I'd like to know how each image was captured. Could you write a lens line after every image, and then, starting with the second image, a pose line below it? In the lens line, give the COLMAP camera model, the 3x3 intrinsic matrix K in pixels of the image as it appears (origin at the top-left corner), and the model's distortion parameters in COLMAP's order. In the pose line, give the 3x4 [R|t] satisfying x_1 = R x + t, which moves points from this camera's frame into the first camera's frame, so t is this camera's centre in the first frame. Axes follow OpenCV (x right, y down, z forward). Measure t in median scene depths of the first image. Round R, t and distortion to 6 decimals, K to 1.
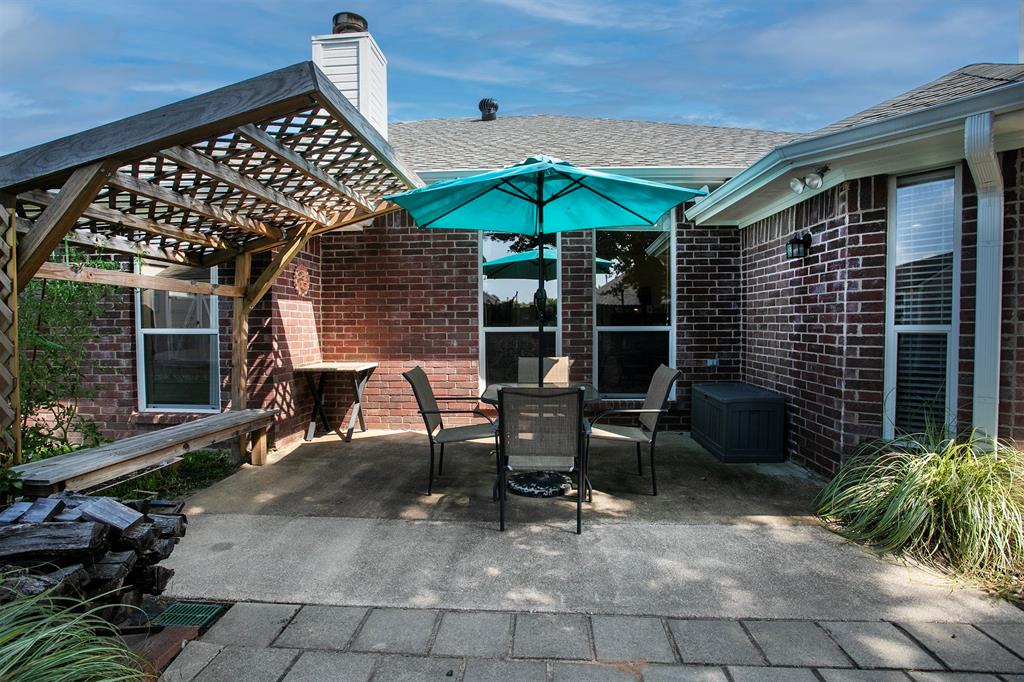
lens RADIAL K [[510.8, 0, 512.0], [0, 510.8, 341.0], [0, 0, 1]] dist [-0.050456, 0.021272]
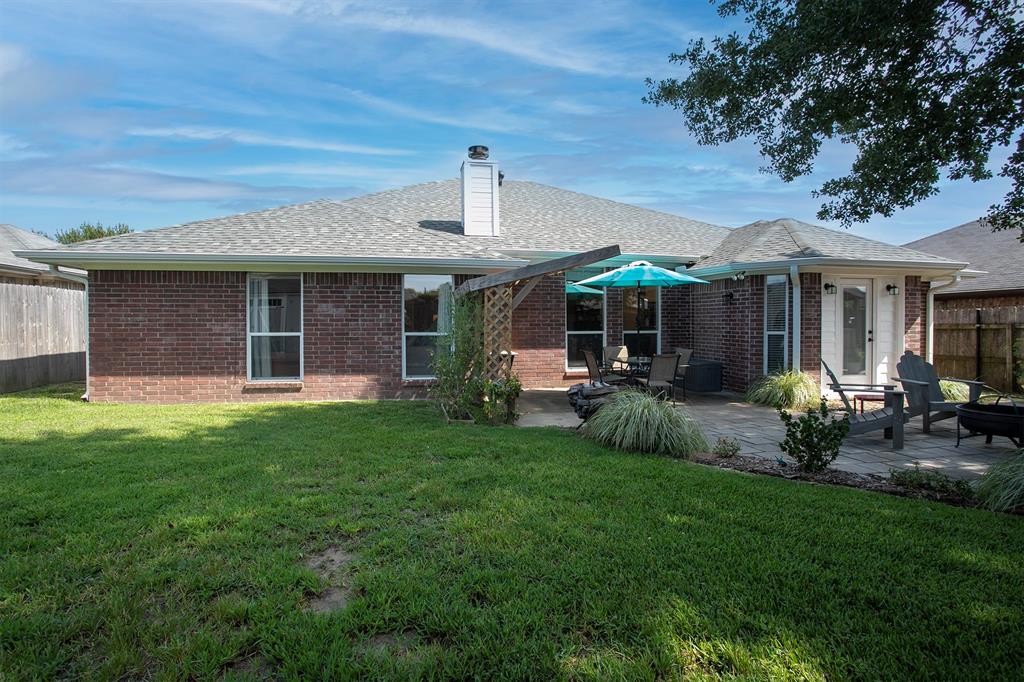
lens RADIAL K [[503.7, 0, 508.0], [0, 503.7, 333.8], [0, 0, 1]] dist [-0.068389, 0.029816]
pose [[0.965277, -0.001893, 0.261223, -1.195084], [0.005276, 0.999911, -0.012248, 0.005372], [-0.261177, 0.013200, 0.965201, -1.129523]]
